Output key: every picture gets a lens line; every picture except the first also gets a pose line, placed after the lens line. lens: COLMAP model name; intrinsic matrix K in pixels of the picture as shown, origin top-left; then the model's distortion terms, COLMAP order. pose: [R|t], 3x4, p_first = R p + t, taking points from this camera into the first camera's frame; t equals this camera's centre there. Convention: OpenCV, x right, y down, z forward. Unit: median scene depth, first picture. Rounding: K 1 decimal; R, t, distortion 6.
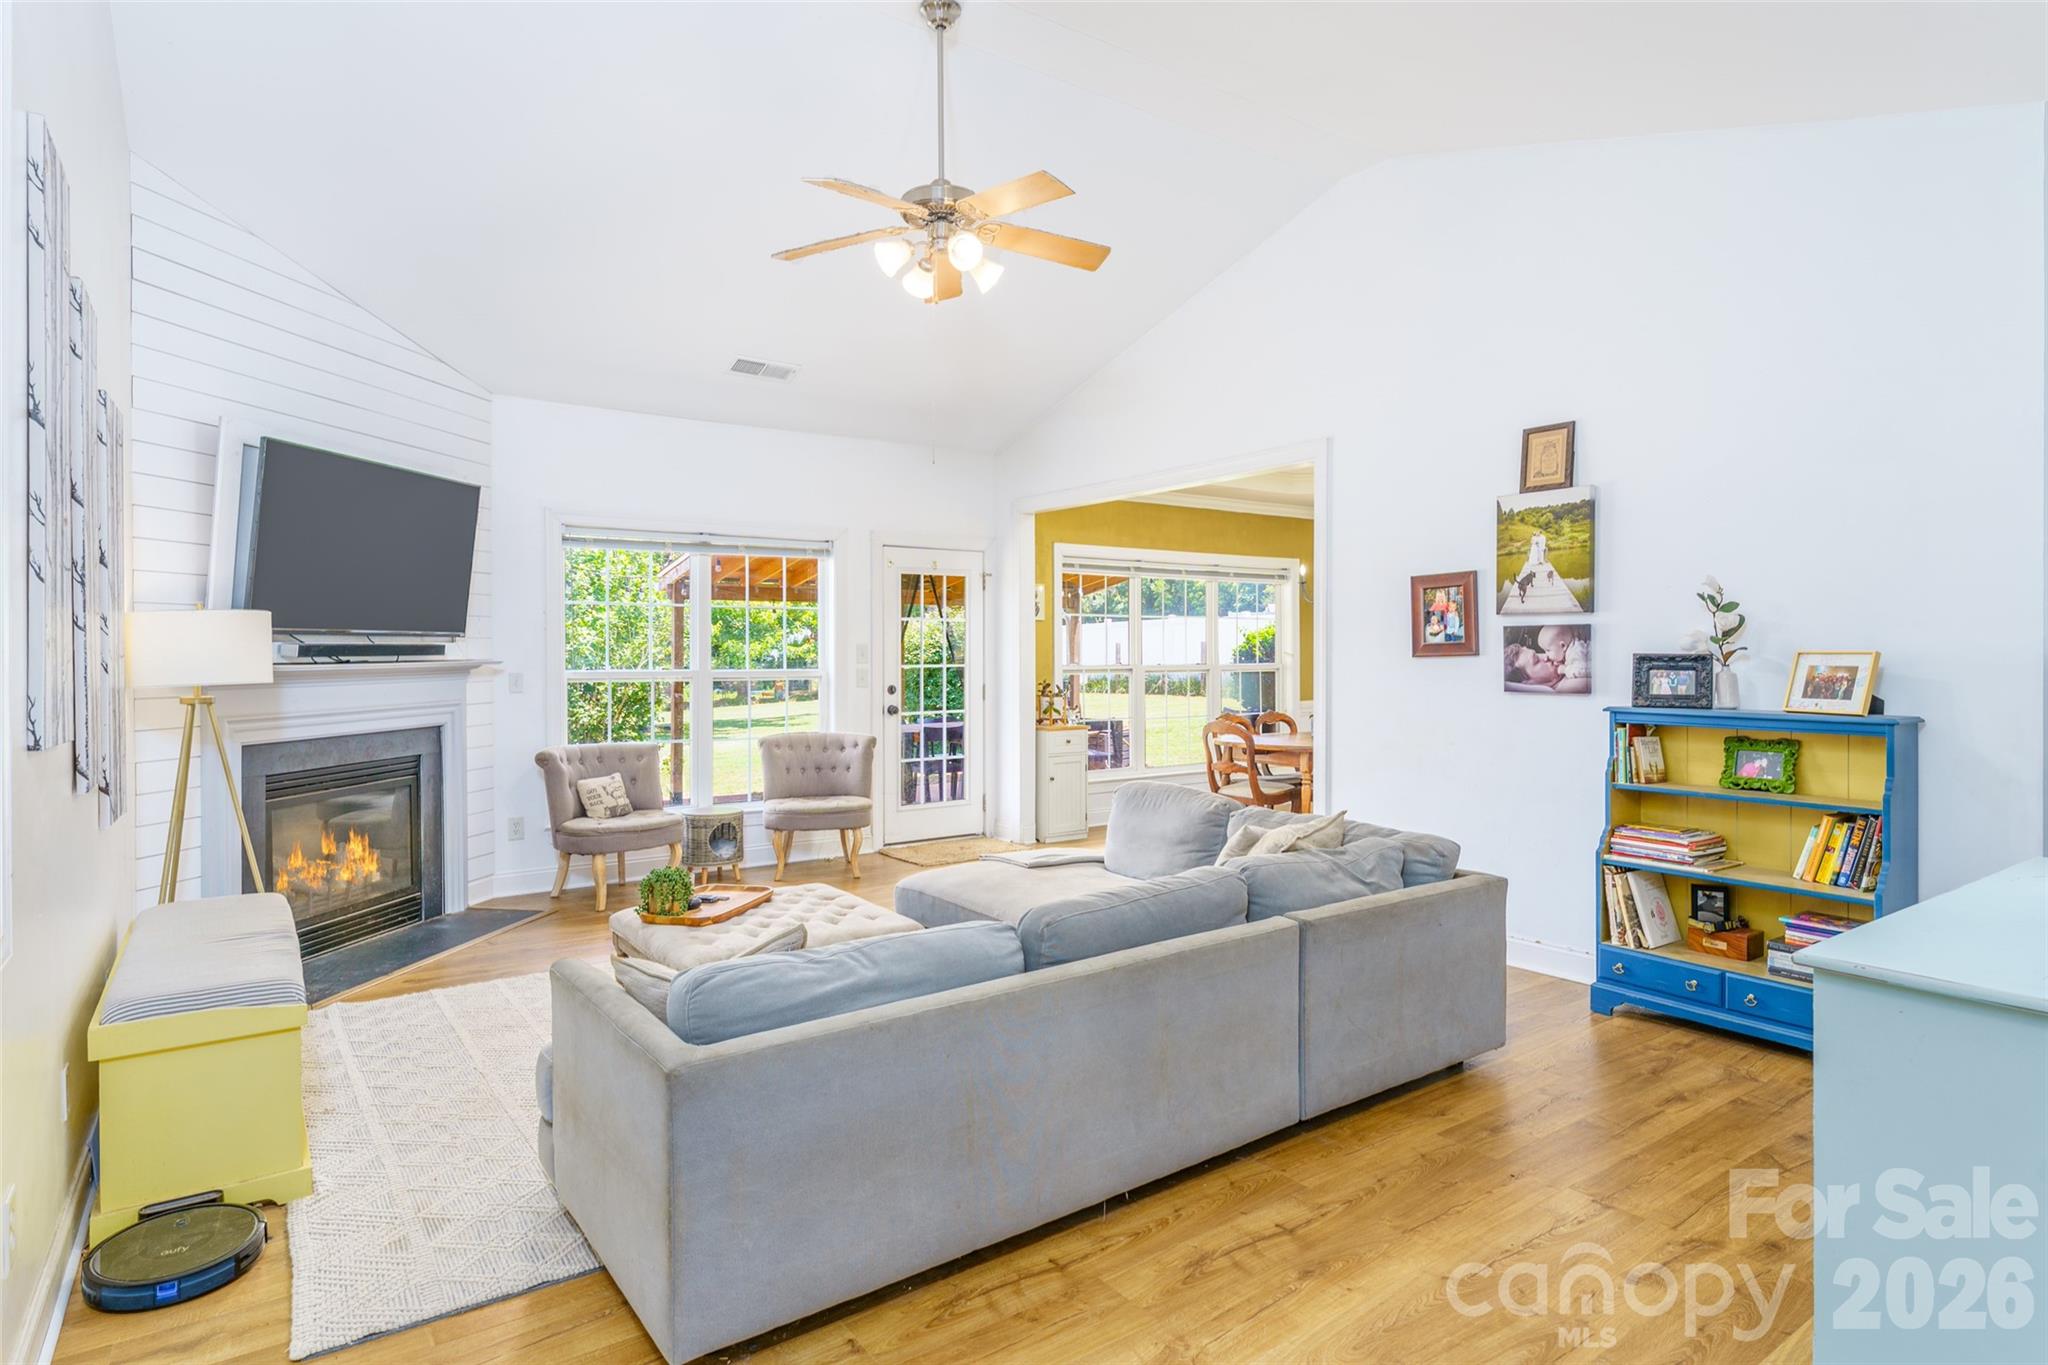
lens RADIAL K [[1119.2, 0, 1046.2], [0, 1119.2, 653.1], [0, 0, 1]] dist [-0.001957, -0.000788]
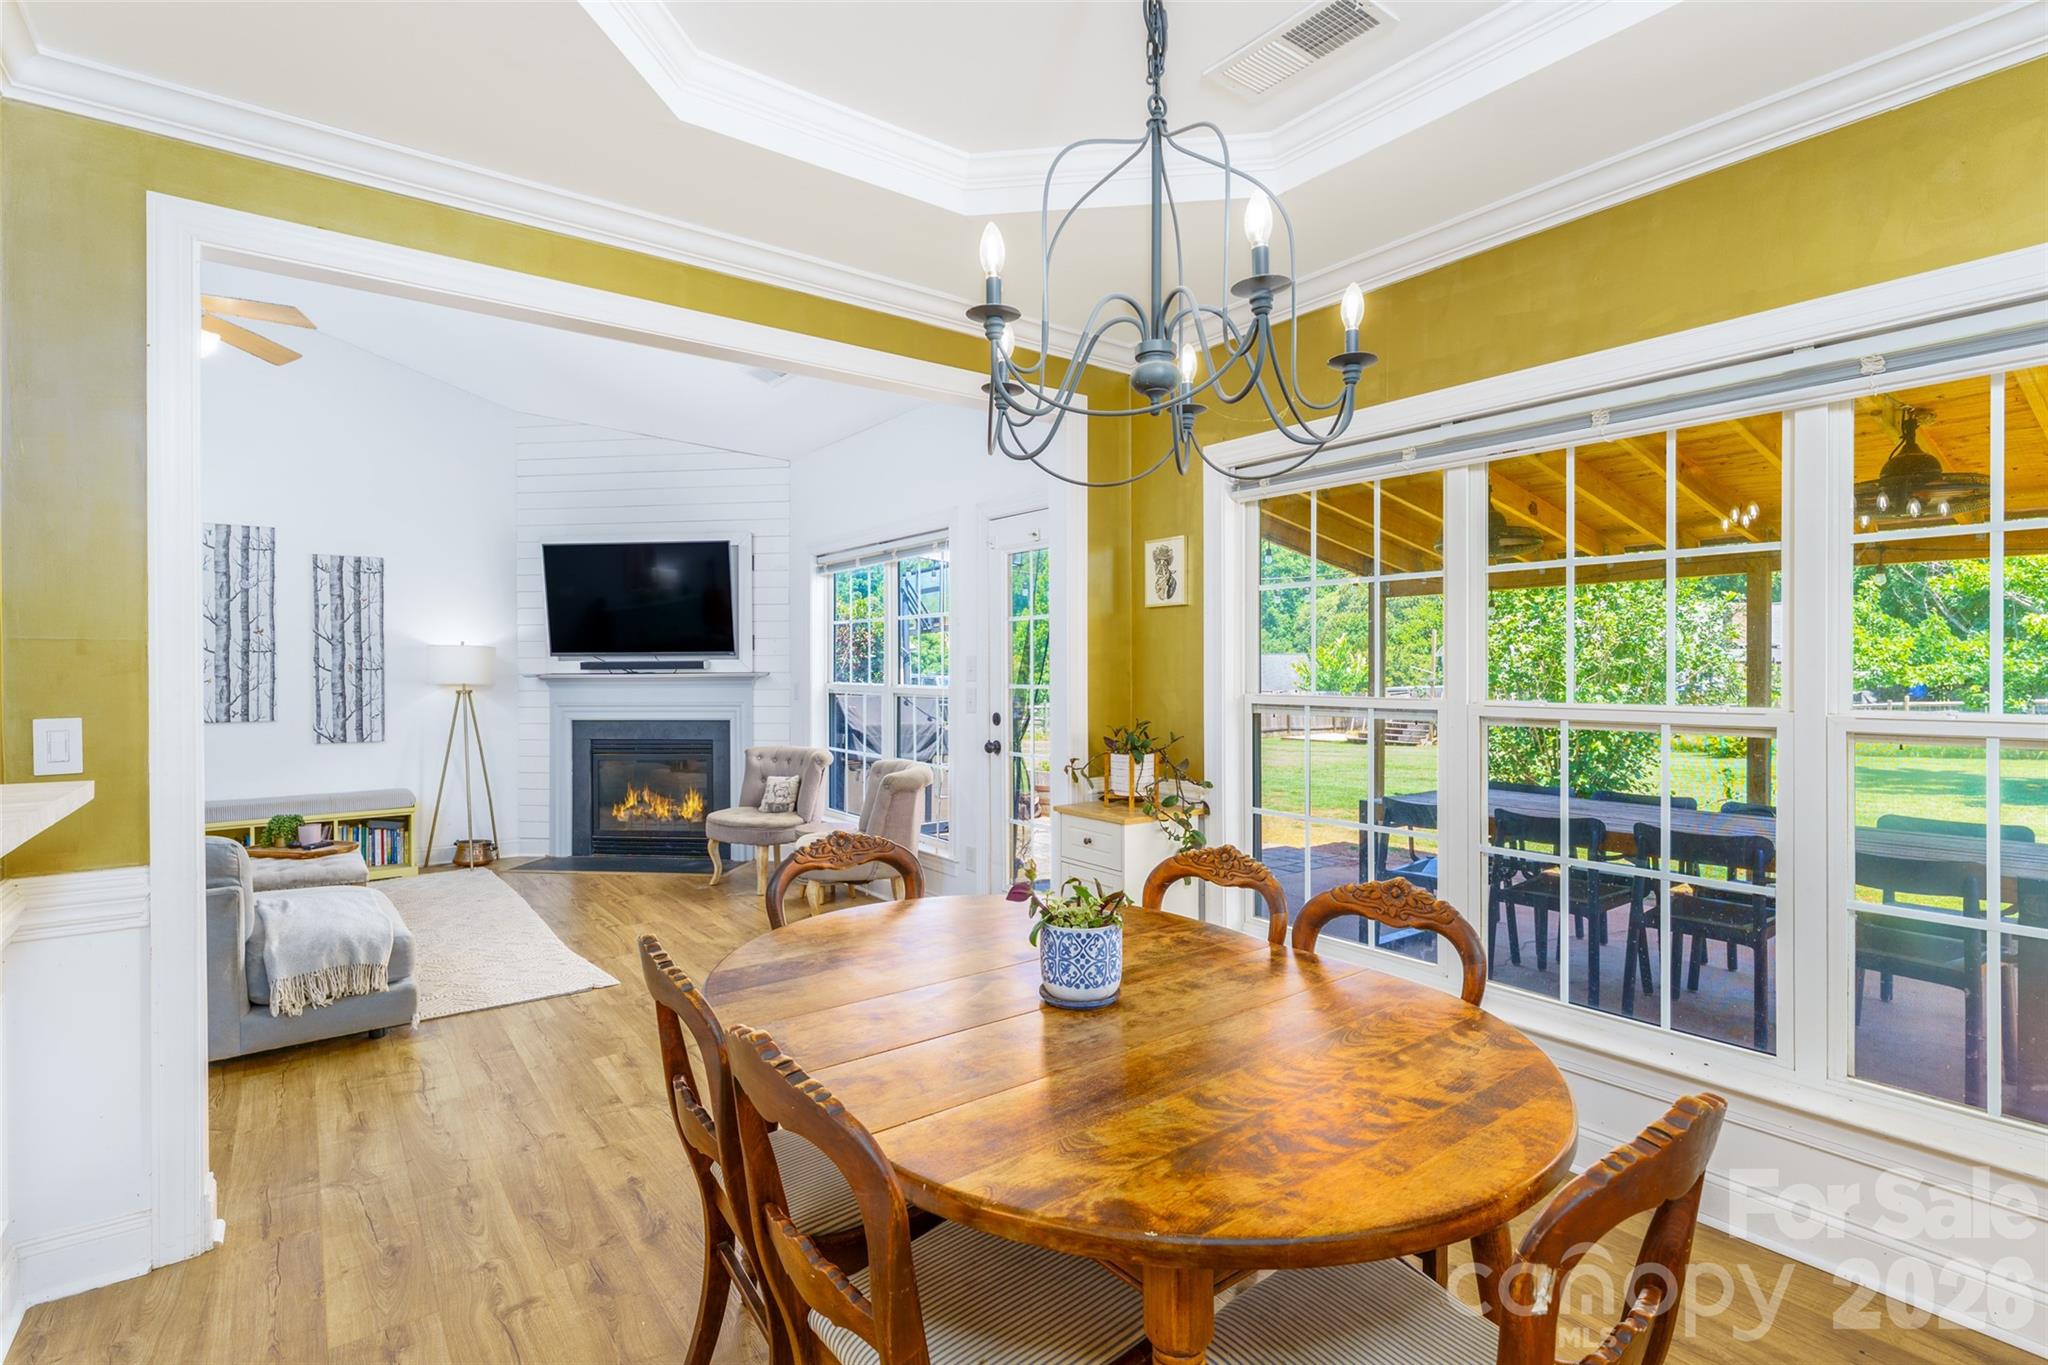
lens RADIAL K [[990.6, 0, 1018.8], [0, 990.6, 668.6], [0, 0, 1]] dist [0.009657, -0.000782]
pose [[0.007104, 0.004238, -0.999966, 0.654597], [0.000296, 0.999991, 0.004240, -0.003429], [0.999975, -0.000326, 0.007102, 1.311596]]
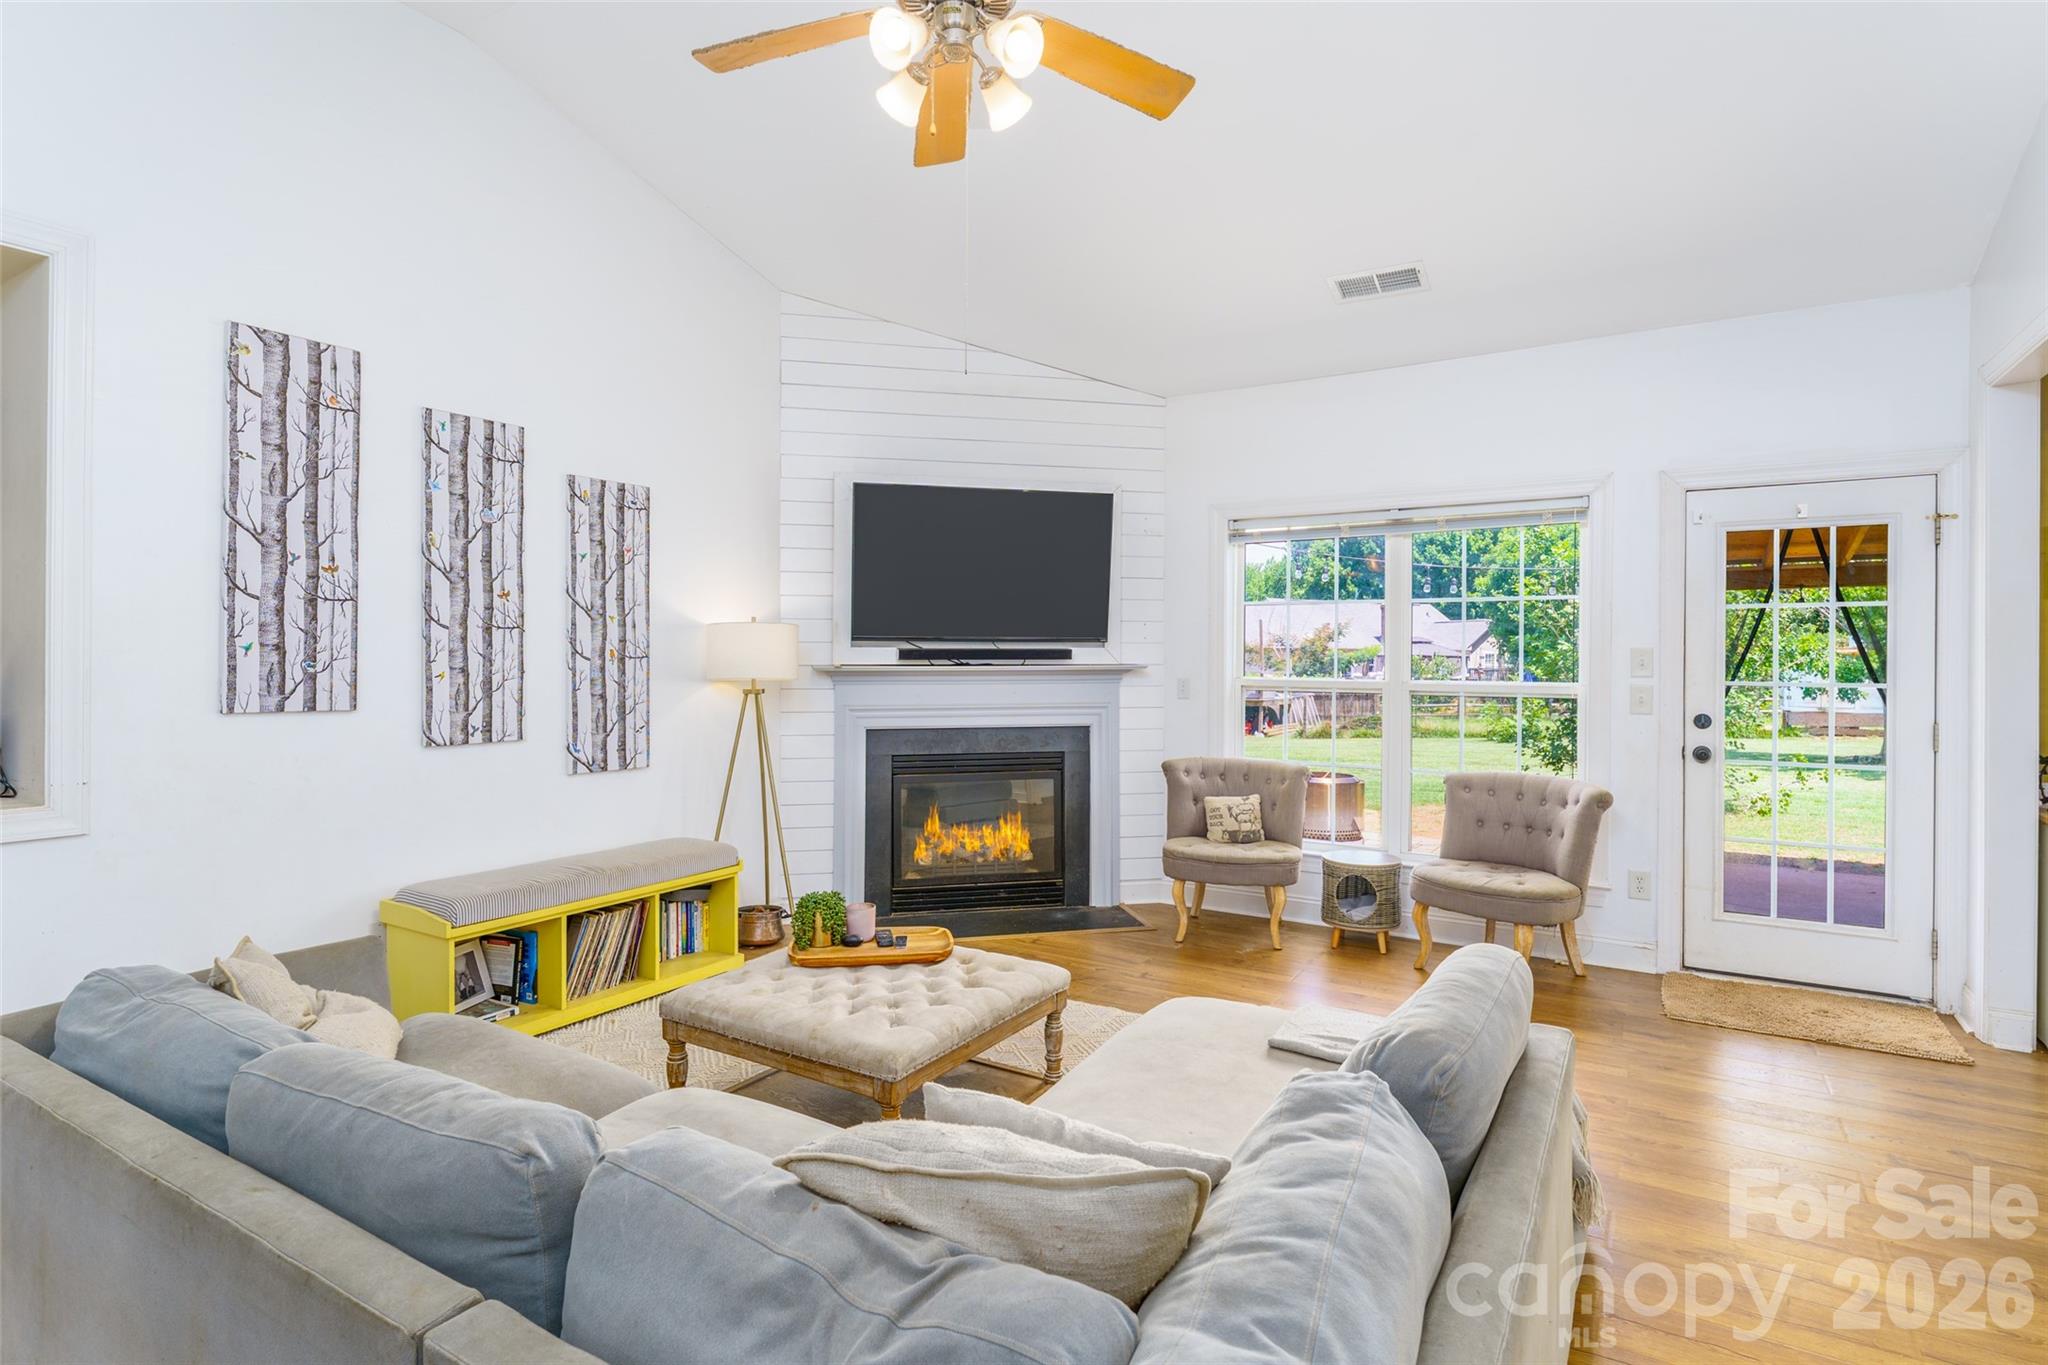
lens RADIAL K [[1008.1, 0, 1015.3], [0, 1008.1, 656.8], [0, 0, 1]] dist [-0.012779, 0.000449]
pose [[0.359542, 0.003229, -0.933123, 0.314640], [-0.006542, 0.999978, 0.000940, -0.001080], [0.933106, 0.005767, 0.359555, 0.578663]]
